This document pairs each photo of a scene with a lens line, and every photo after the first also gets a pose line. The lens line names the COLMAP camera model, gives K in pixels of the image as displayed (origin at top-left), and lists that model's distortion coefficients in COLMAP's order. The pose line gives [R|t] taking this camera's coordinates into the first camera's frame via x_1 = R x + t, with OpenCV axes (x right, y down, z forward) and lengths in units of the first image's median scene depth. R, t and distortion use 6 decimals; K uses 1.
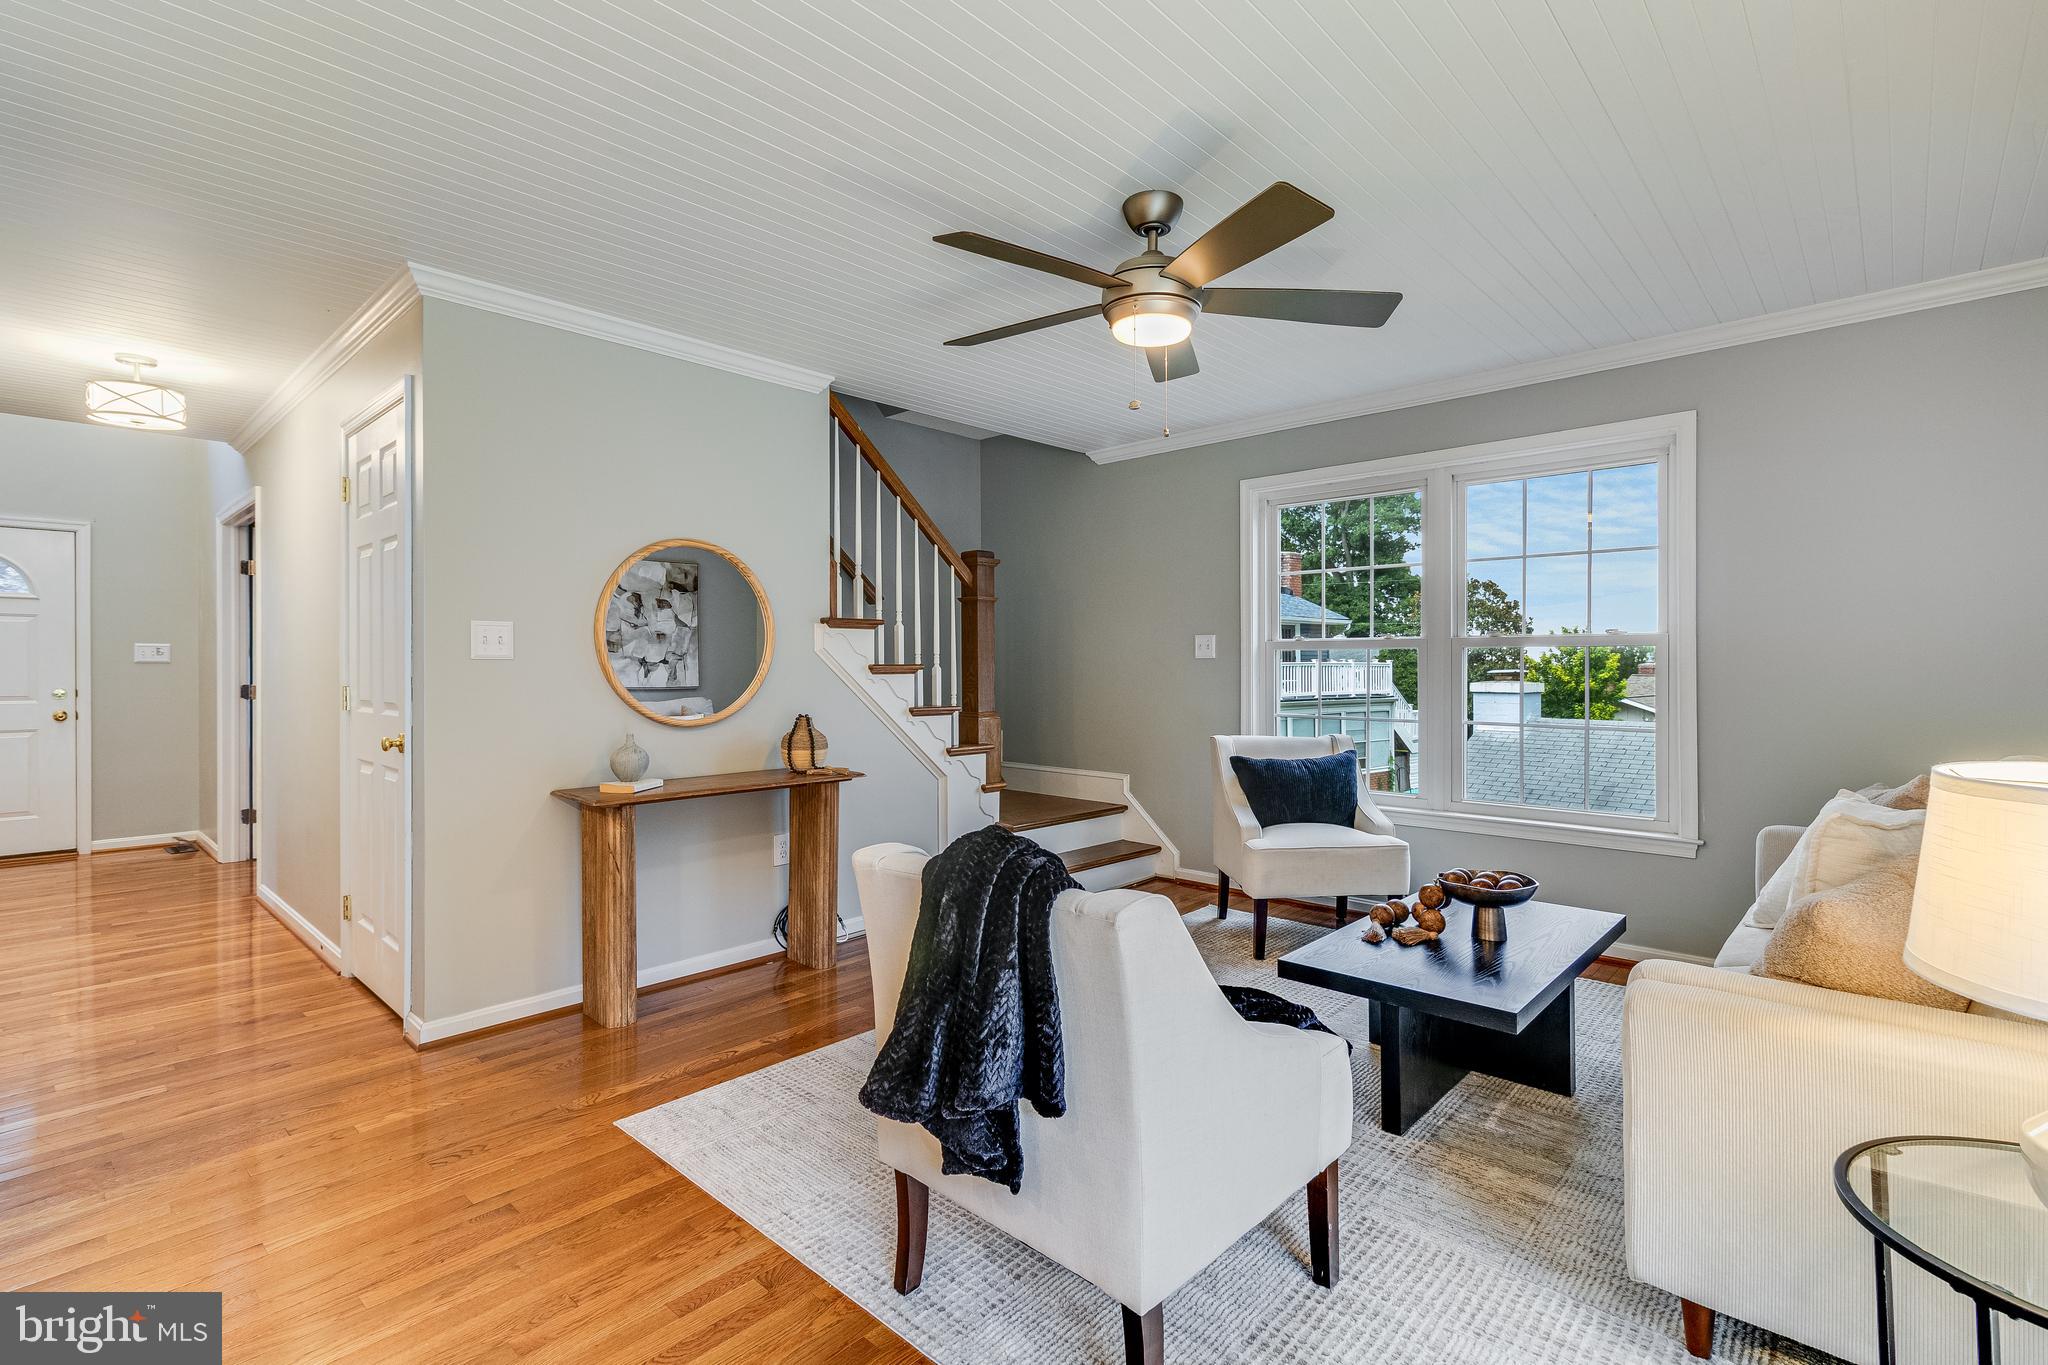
lens RADIAL K [[943.8, 0, 1024.9], [0, 943.8, 651.7], [0, 0, 1]] dist [-0.004195, 0.000505]
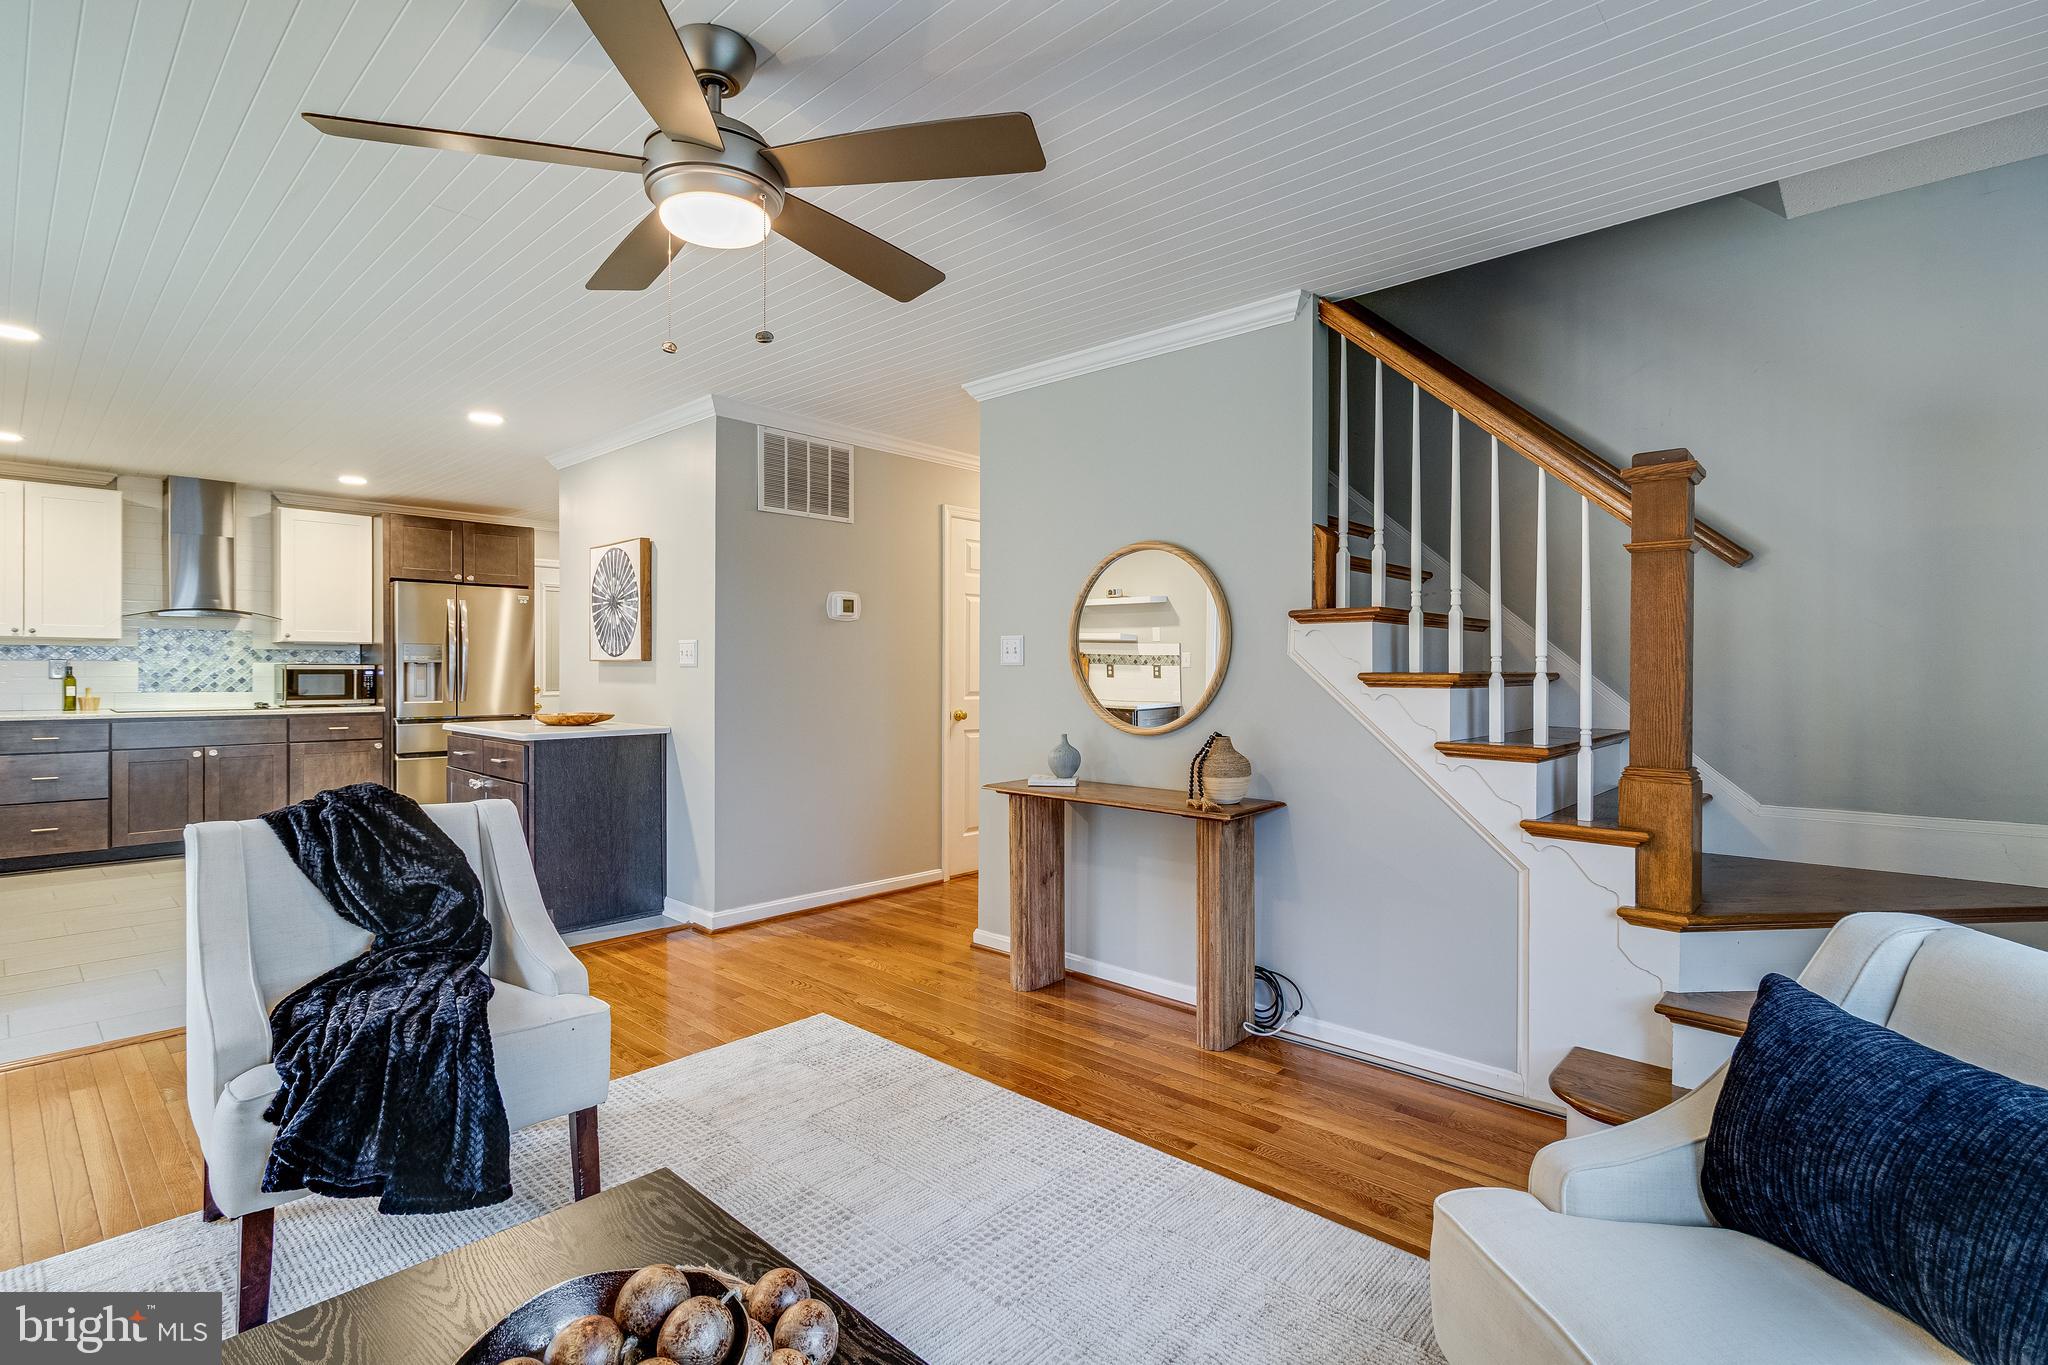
lens RADIAL K [[953.4, 0, 1033.7], [0, 953.4, 672.0], [0, 0, 1]] dist [0.000551, -0.000609]
pose [[0.005807, 0.006109, -0.999964, 0.566886], [0.008518, 0.999945, 0.006158, 0.006731], [0.999947, -0.008554, 0.005755, 0.801986]]
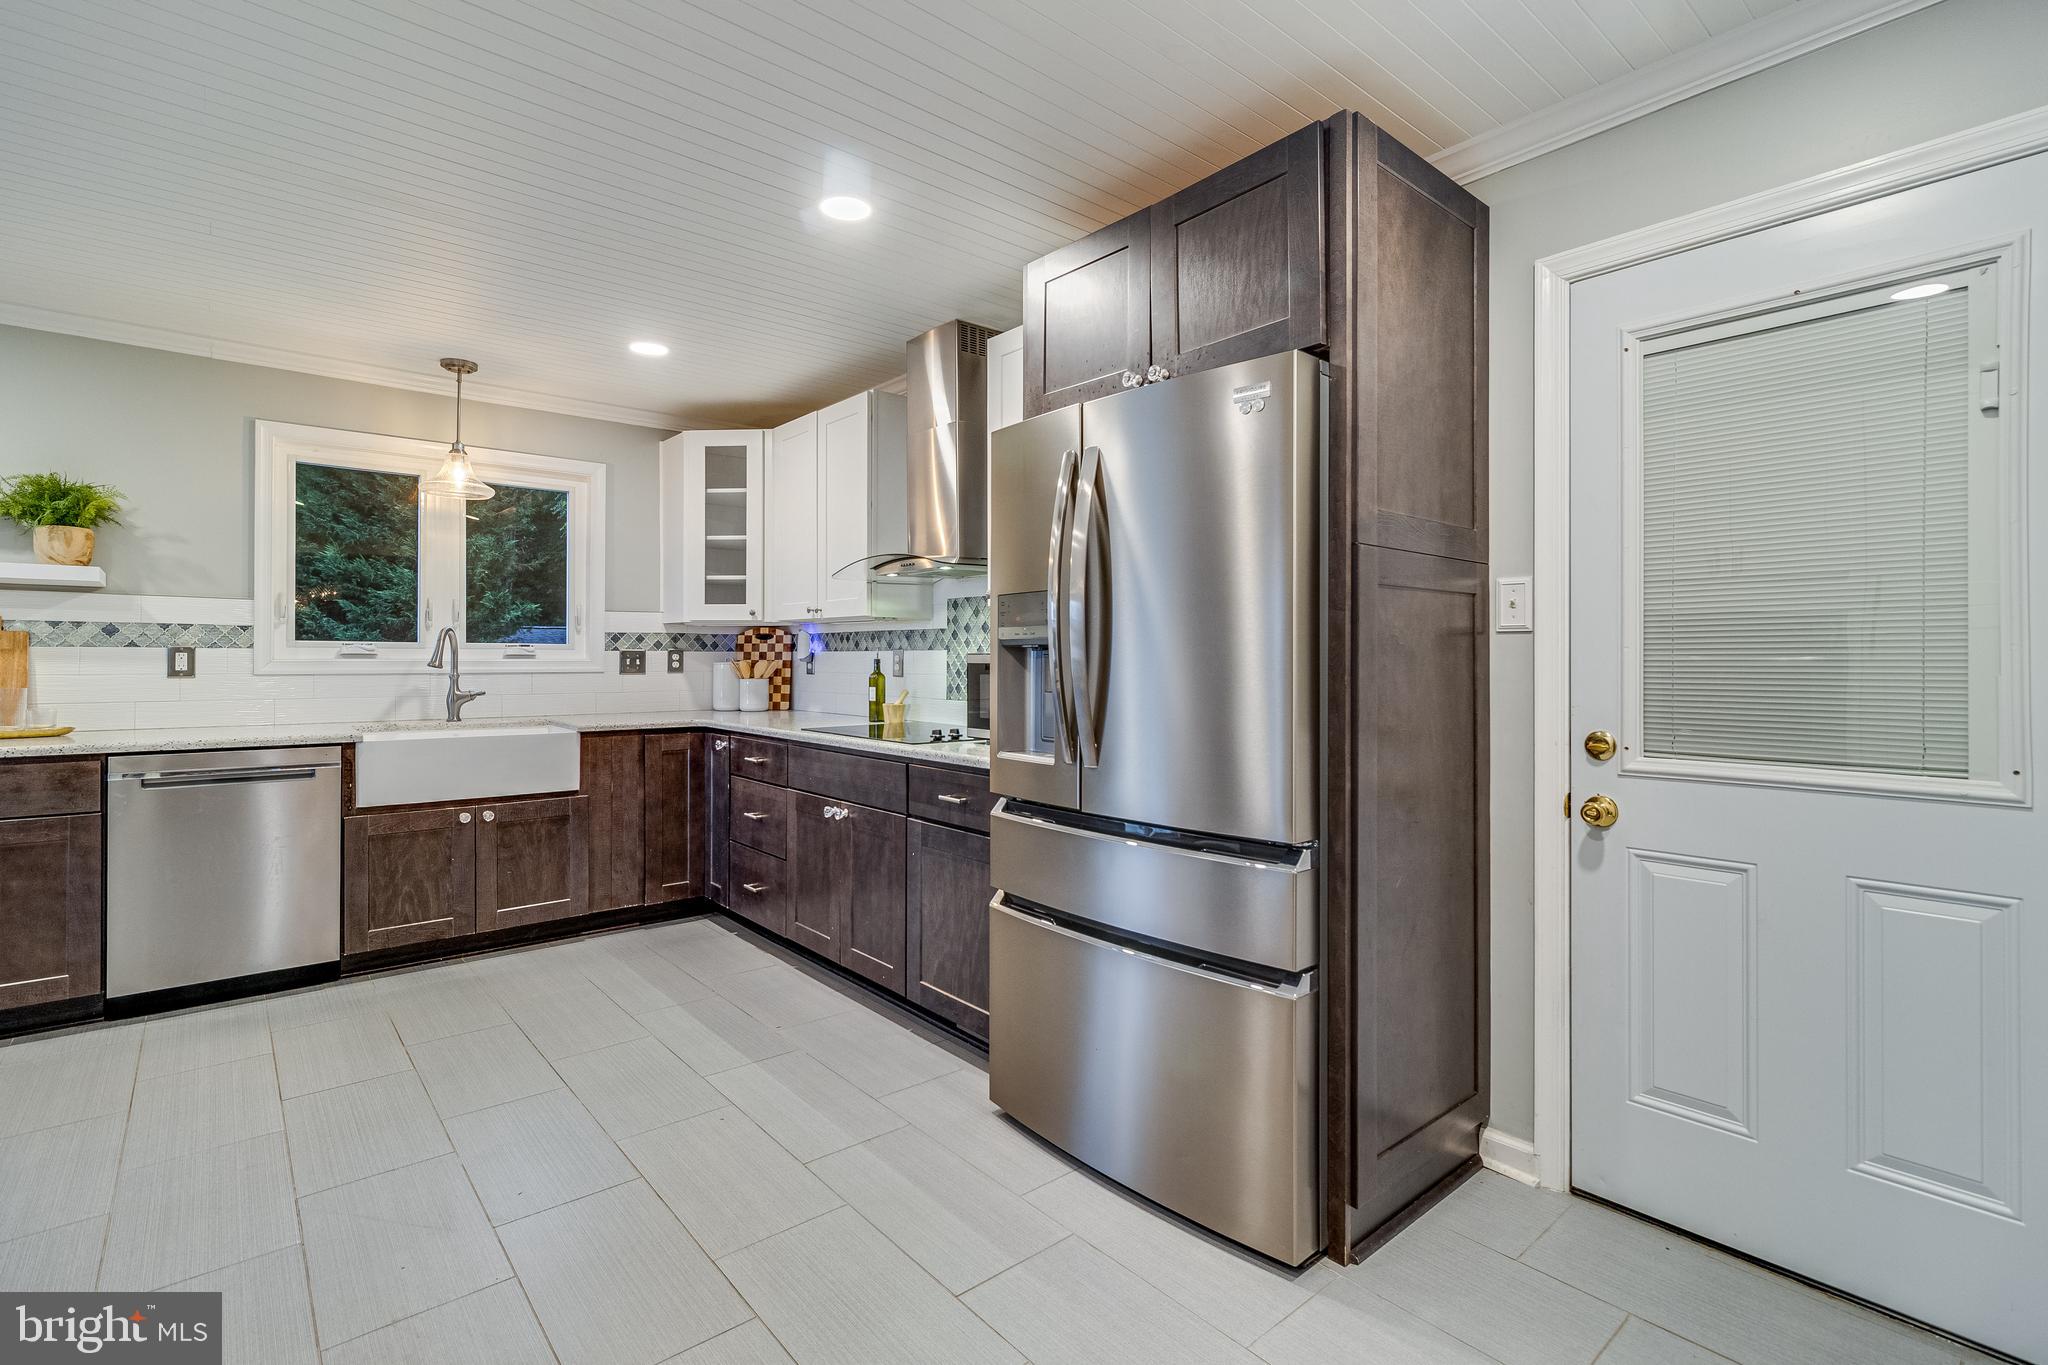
lens RADIAL K [[937.5, 0, 1027.5], [0, 937.5, 659.9], [0, 0, 1]] dist [-0.001442, 0.000532]
pose [[-0.993378, -0.000181, 0.114889, -1.213824], [-0.001558, 0.999928, -0.011890, 0.007448], [-0.114879, -0.011991, -0.993307, 0.307895]]
